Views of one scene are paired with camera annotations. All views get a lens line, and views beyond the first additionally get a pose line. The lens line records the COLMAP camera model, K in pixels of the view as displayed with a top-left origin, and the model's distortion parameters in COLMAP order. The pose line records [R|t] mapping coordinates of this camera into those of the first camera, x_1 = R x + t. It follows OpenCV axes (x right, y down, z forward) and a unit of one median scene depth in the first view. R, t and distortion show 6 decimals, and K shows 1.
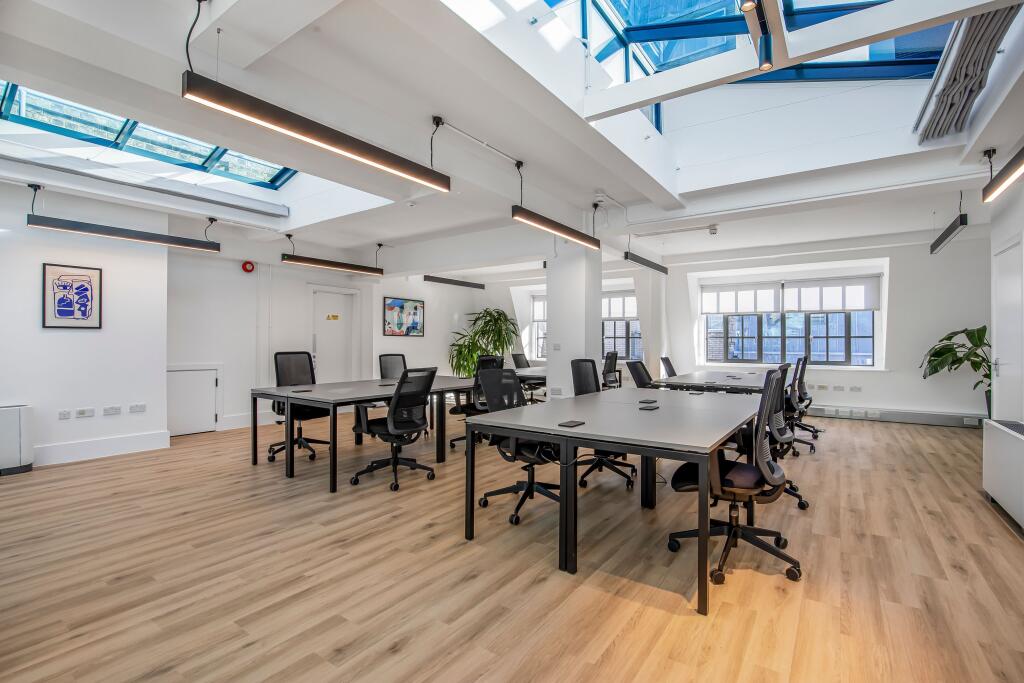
lens RADIAL K [[471.2, 0, 512.0], [0, 471.2, 341.5], [0, 0, 1]] dist [-0.033374, -0.000166]
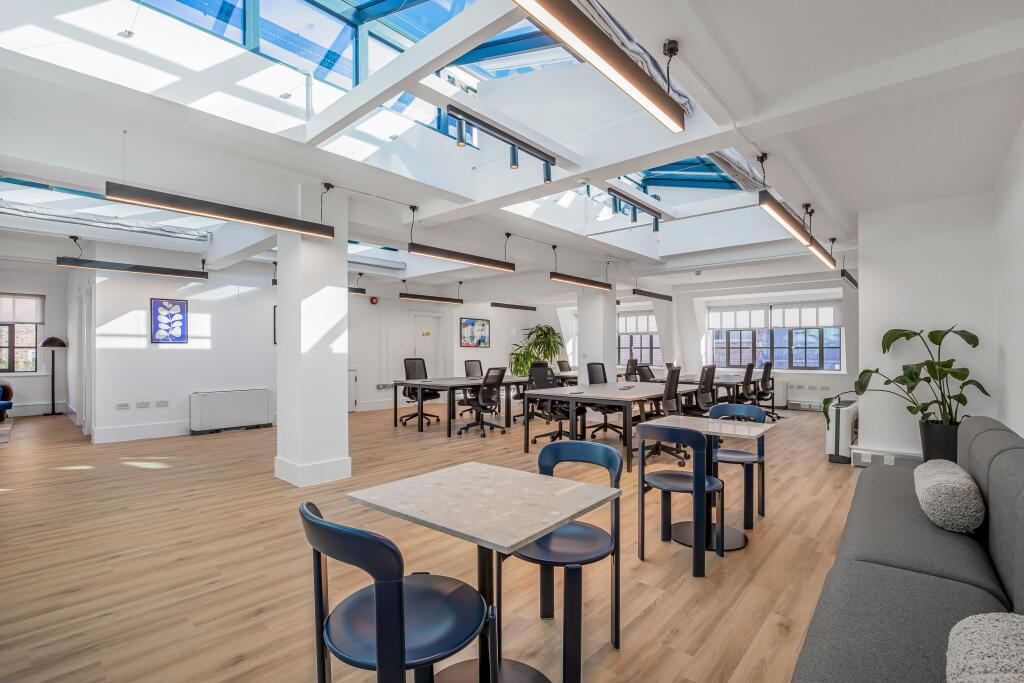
lens RADIAL K [[471.2, 0, 512.0], [0, 471.2, 341.5], [0, 0, 1]] dist [-0.033374, -0.000166]
pose [[0.993441, -0.002825, -0.114313, 0.028474], [0.000734, 0.999832, -0.018331, -0.003981], [0.114345, 0.018127, 0.993276, -0.365708]]
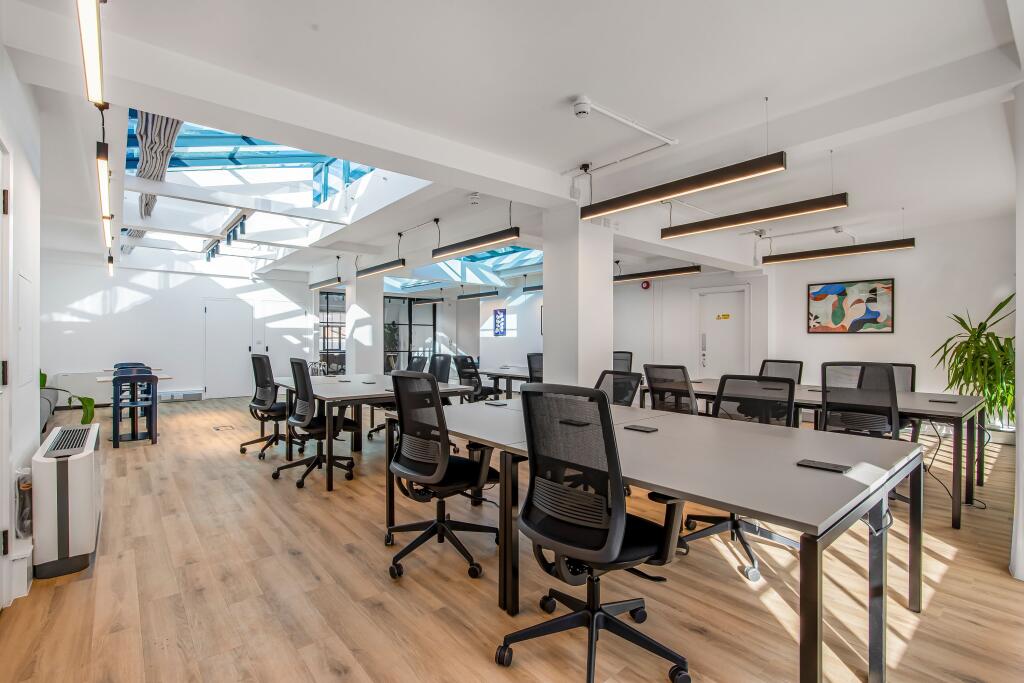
lens RADIAL K [[471.2, 0, 512.0], [0, 471.2, 341.5], [0, 0, 1]] dist [-0.033374, -0.000166]
pose [[-0.249492, -0.000529, -0.968377, 0.734803], [-0.001090, 0.999999, -0.000265, 0.002774], [0.968376, 0.000990, -0.249492, 0.846091]]
